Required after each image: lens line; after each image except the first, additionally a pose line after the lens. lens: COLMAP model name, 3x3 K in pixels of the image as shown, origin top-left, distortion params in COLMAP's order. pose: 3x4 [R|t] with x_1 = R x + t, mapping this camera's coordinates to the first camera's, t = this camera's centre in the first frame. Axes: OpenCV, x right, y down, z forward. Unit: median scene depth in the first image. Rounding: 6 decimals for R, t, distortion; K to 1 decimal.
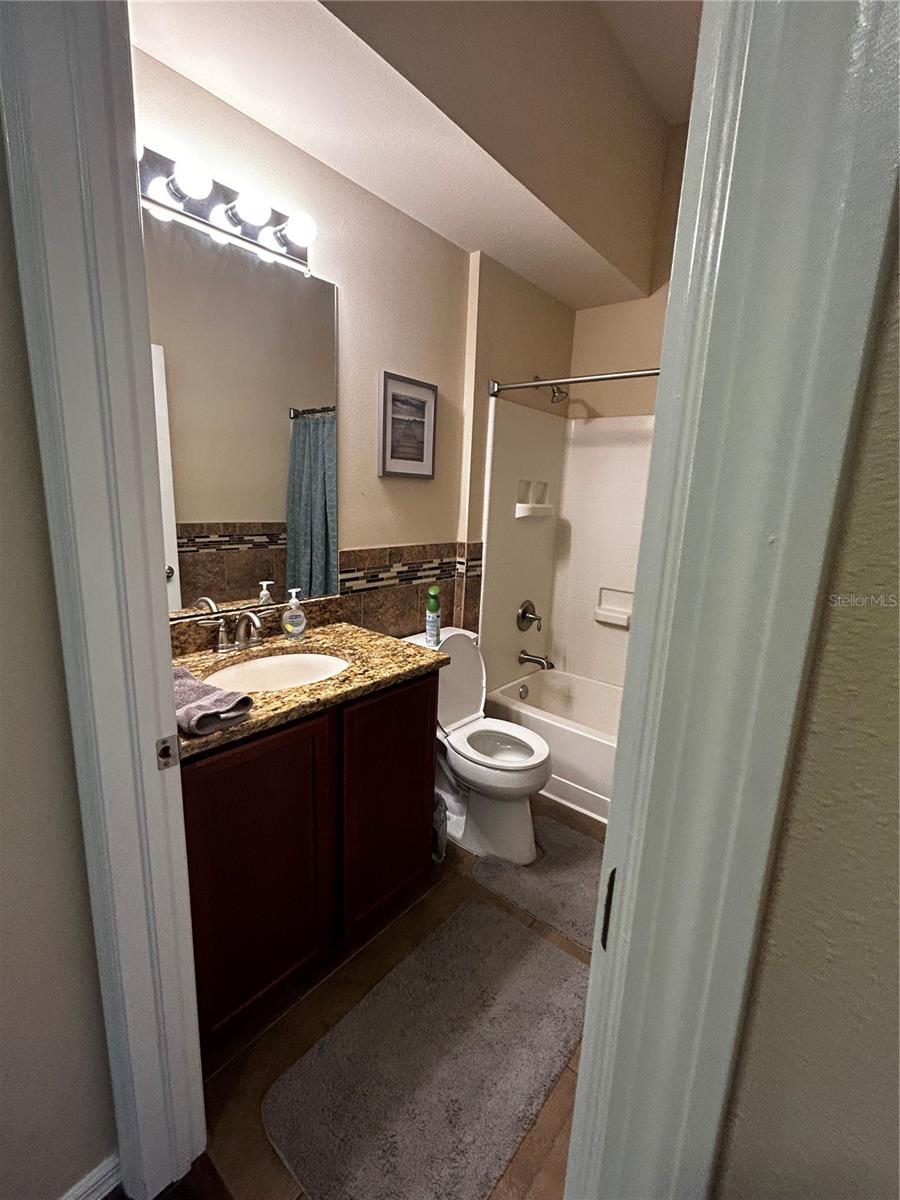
lens RADIAL K [[513.7, 0, 455.0], [0, 513.7, 600.7], [0, 0, 1]] dist [-0.001604, 0.002168]
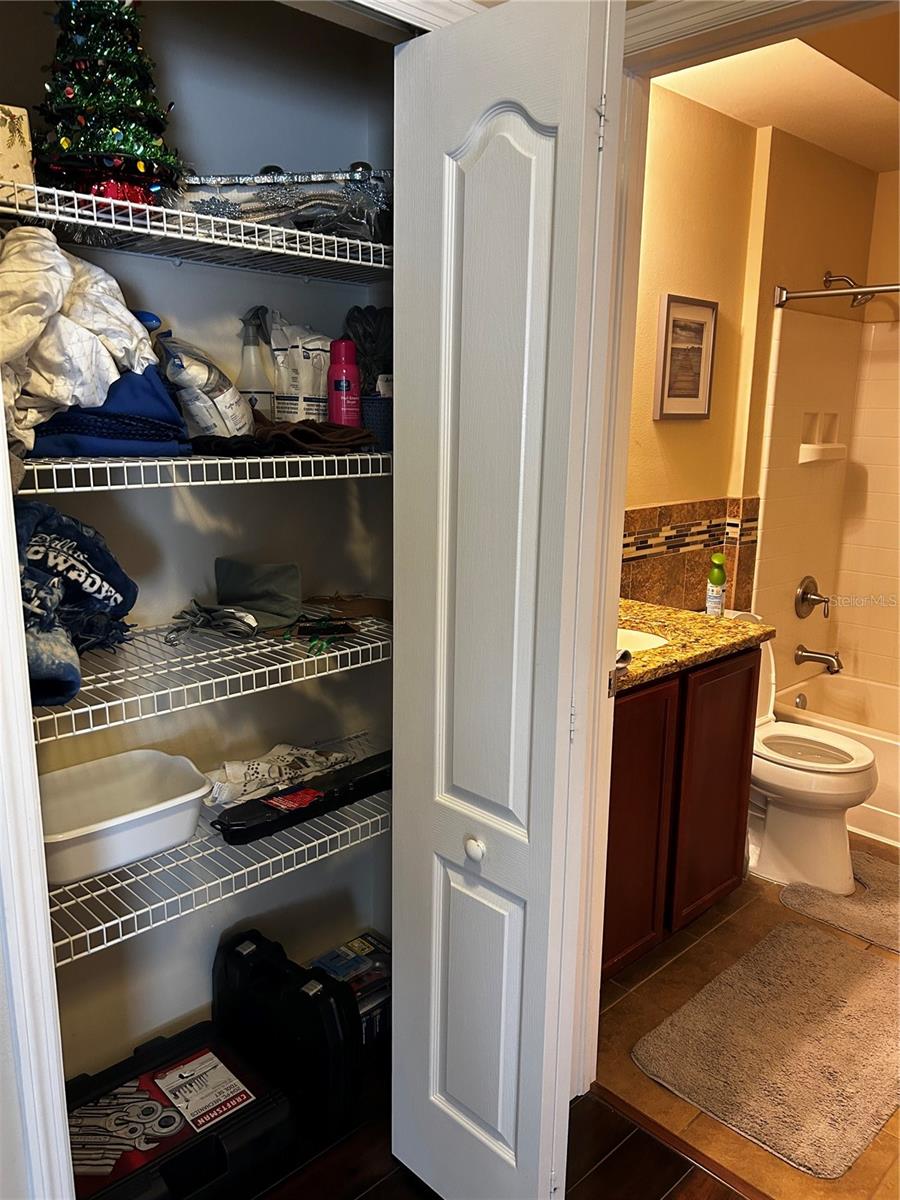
lens RADIAL K [[916.6, 0, 455.5], [0, 916.6, 608.8], [0, 0, 1]] dist [0.023406, -0.010144]
pose [[0.994439, -0.007052, -0.105074, -0.288798], [0.007652, 0.999957, 0.005306, 0.046348], [0.105032, -0.006080, 0.994450, -0.460839]]
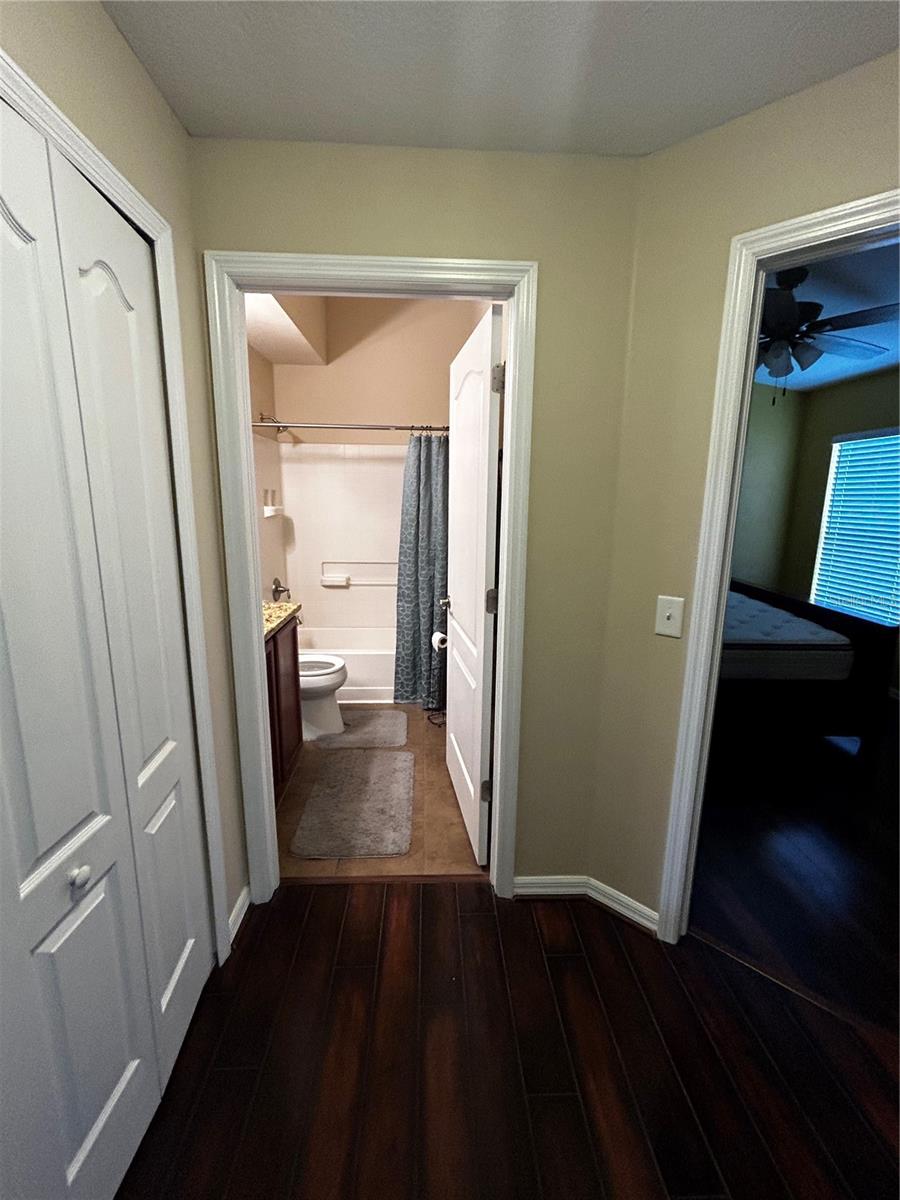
lens RADIAL K [[513.7, 0, 450.5], [0, 513.7, 606.4], [0, 0, 1]] dist [-0.001604, 0.002168]
pose [[0.736776, -0.174043, 0.653353, -0.544494], [0.152768, 0.984165, 0.089892, 0.028119], [-0.658653, 0.033581, 0.751697, -0.409020]]
